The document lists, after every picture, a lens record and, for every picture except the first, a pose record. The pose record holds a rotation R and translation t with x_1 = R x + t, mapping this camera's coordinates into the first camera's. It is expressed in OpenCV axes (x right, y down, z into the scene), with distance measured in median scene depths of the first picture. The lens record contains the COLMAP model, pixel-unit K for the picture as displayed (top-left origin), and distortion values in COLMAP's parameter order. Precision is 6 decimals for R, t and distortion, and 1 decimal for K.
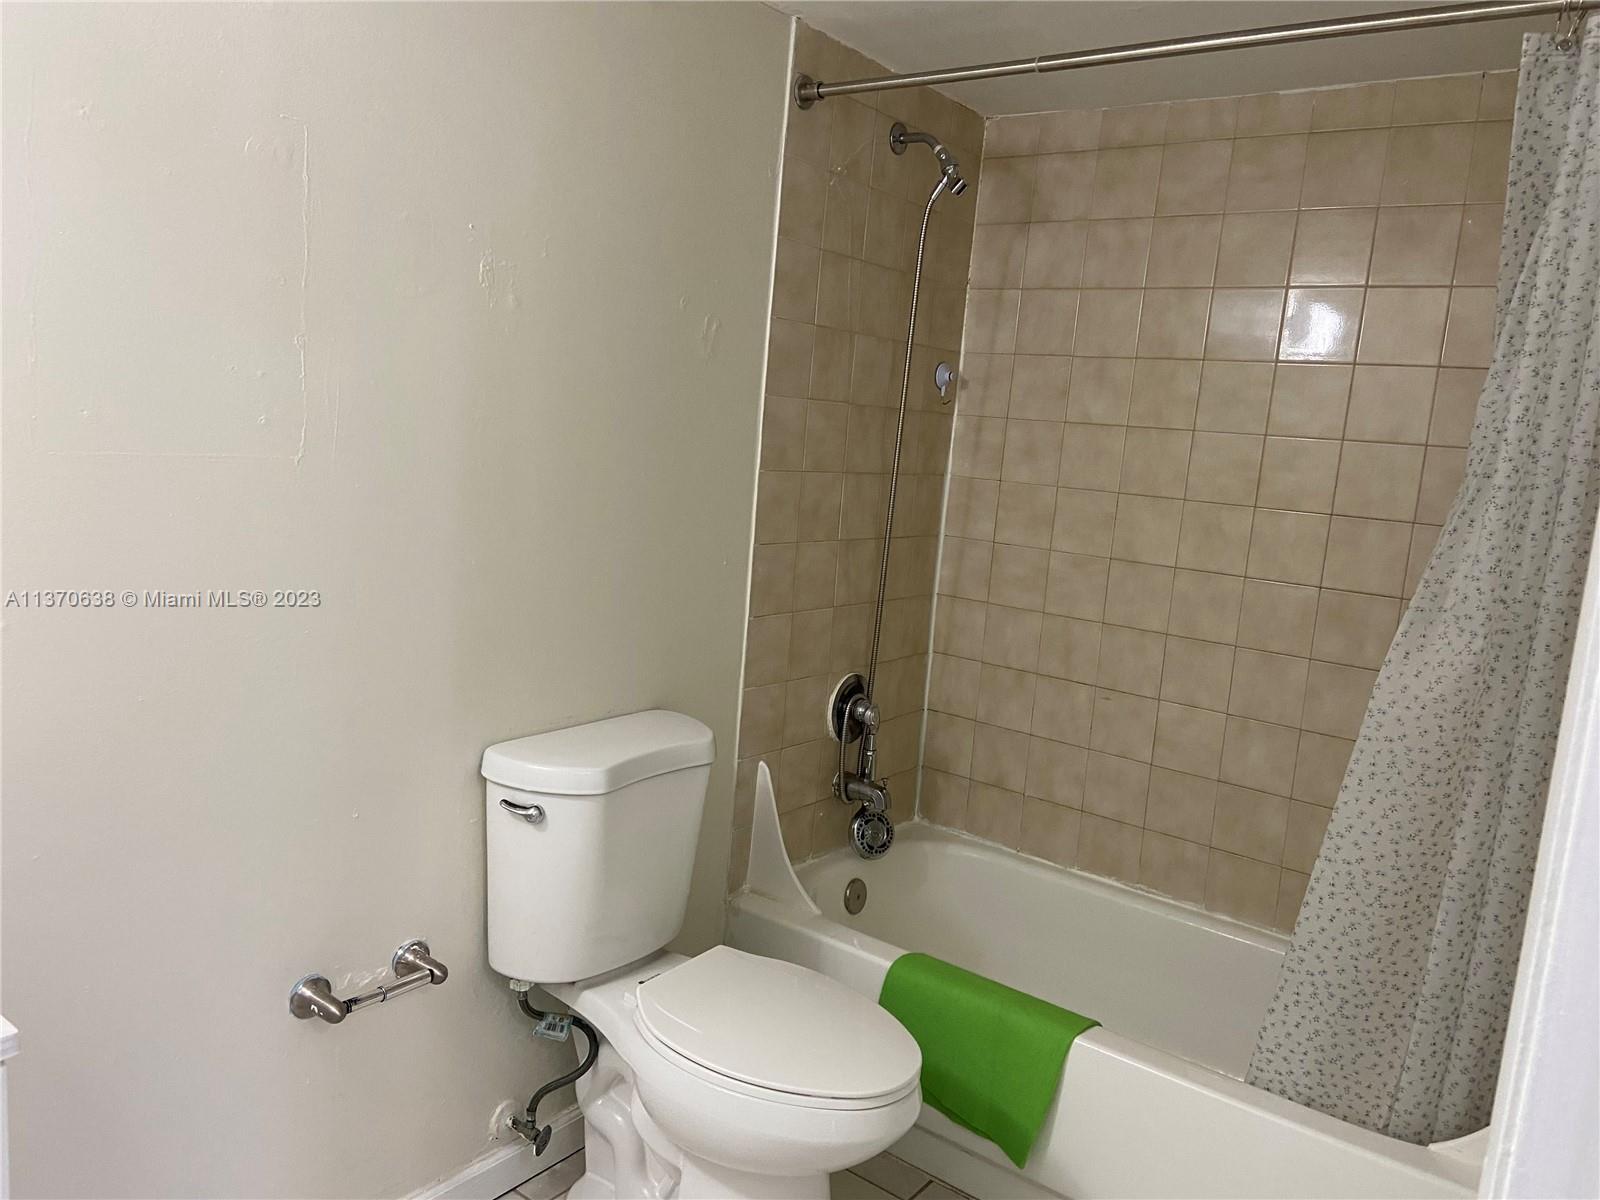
lens RADIAL K [[1208.7, 0, 808.7], [0, 1208.7, 596.7], [0, 0, 1]] dist [0.118136, -0.151302]
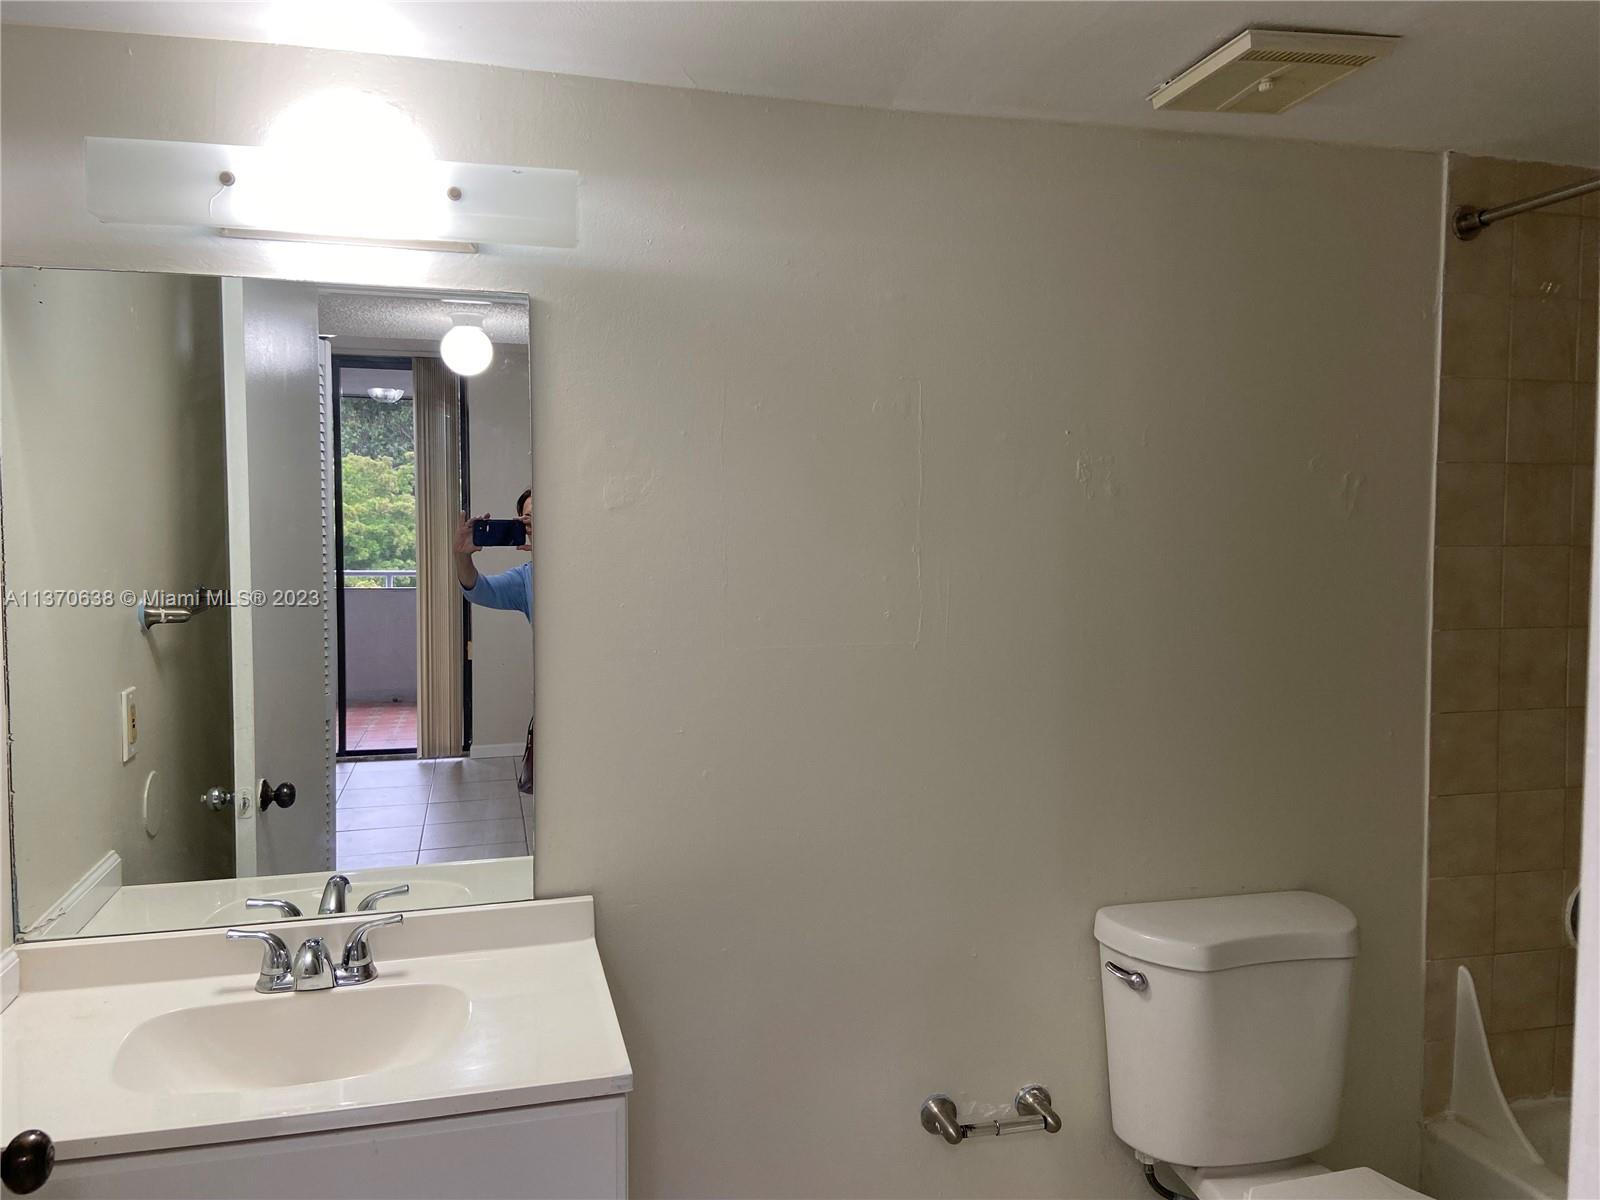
lens RADIAL K [[1208.7, 0, 773.8], [0, 1208.7, 593.2], [0, 0, 1]] dist [0.118136, -0.151302]
pose [[0.772217, -0.051540, -0.633265, 0.169470], [-0.027119, 0.993122, -0.113897, -0.015239], [0.634780, 0.105127, 0.765508, -0.011327]]
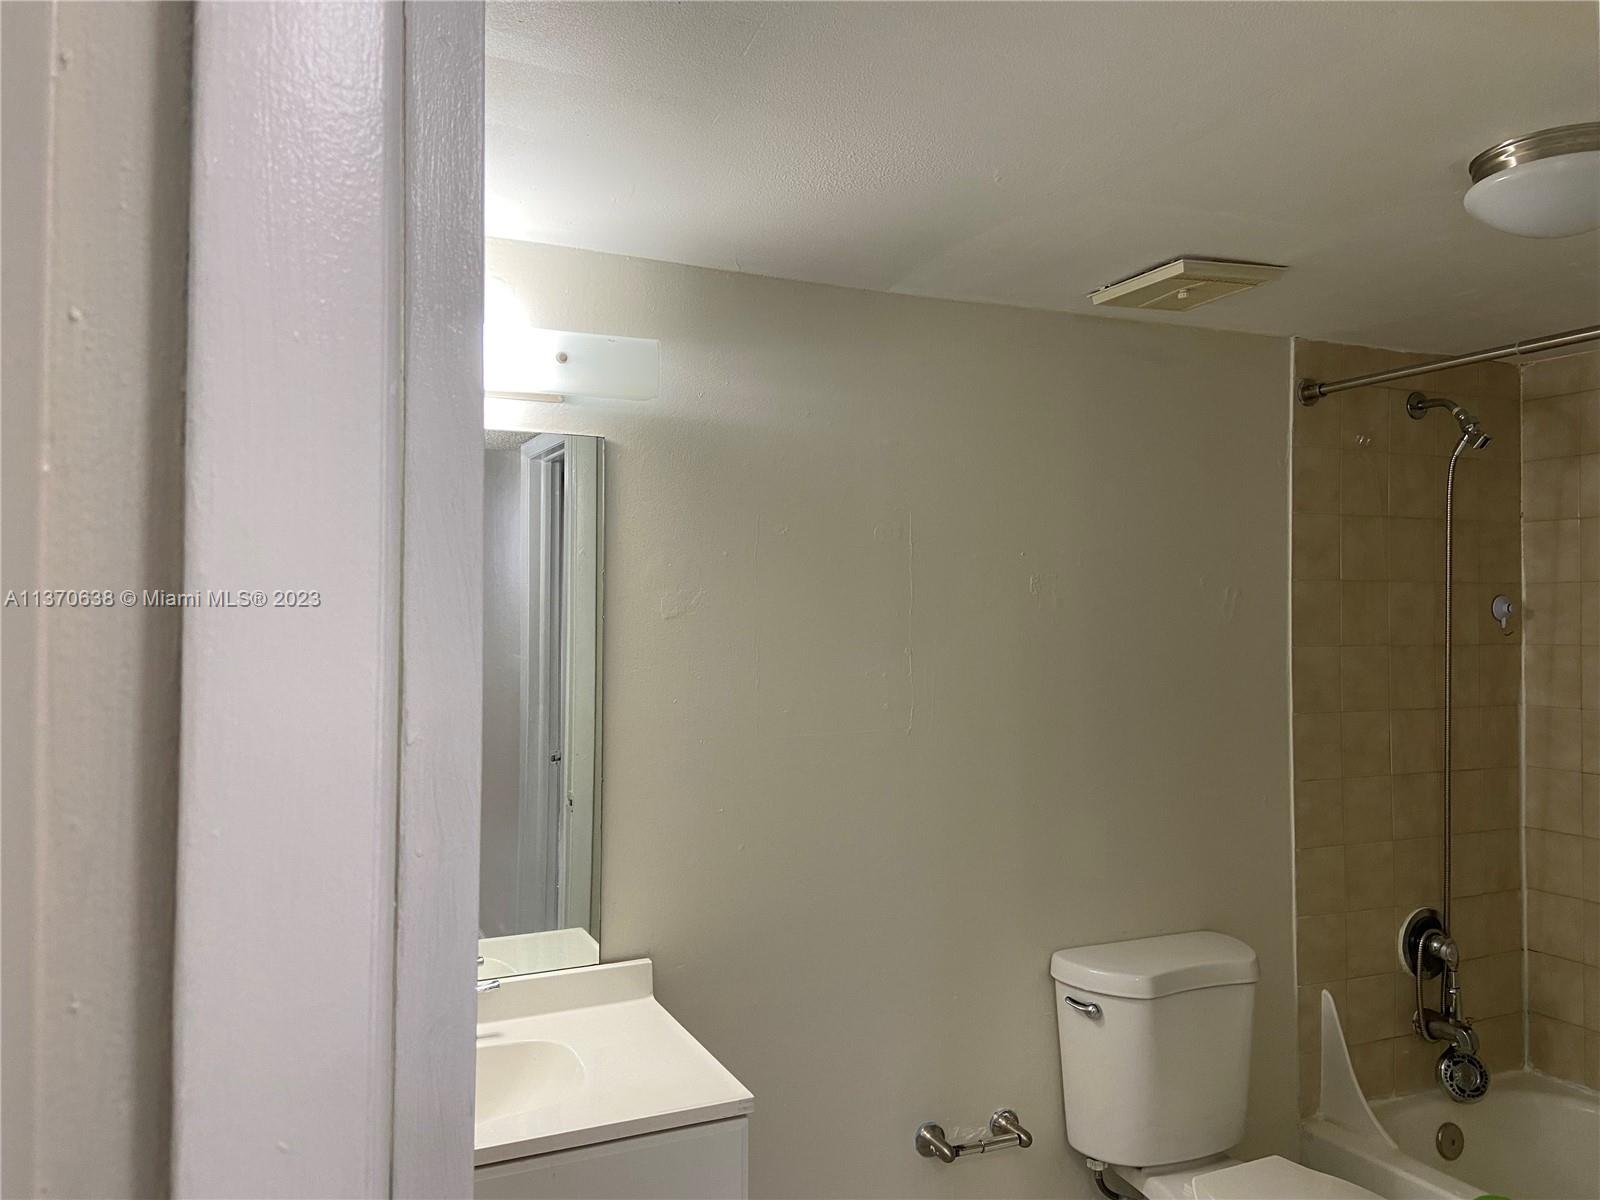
lens RADIAL K [[1208.7, 0, 783.6], [0, 1208.7, 598.0], [0, 0, 1]] dist [0.118136, -0.151302]
pose [[0.869618, -0.088881, -0.485658, 0.114844], [0.000473, 0.983812, -0.179202, -0.007472], [0.493724, 0.155607, 0.855583, -0.223705]]
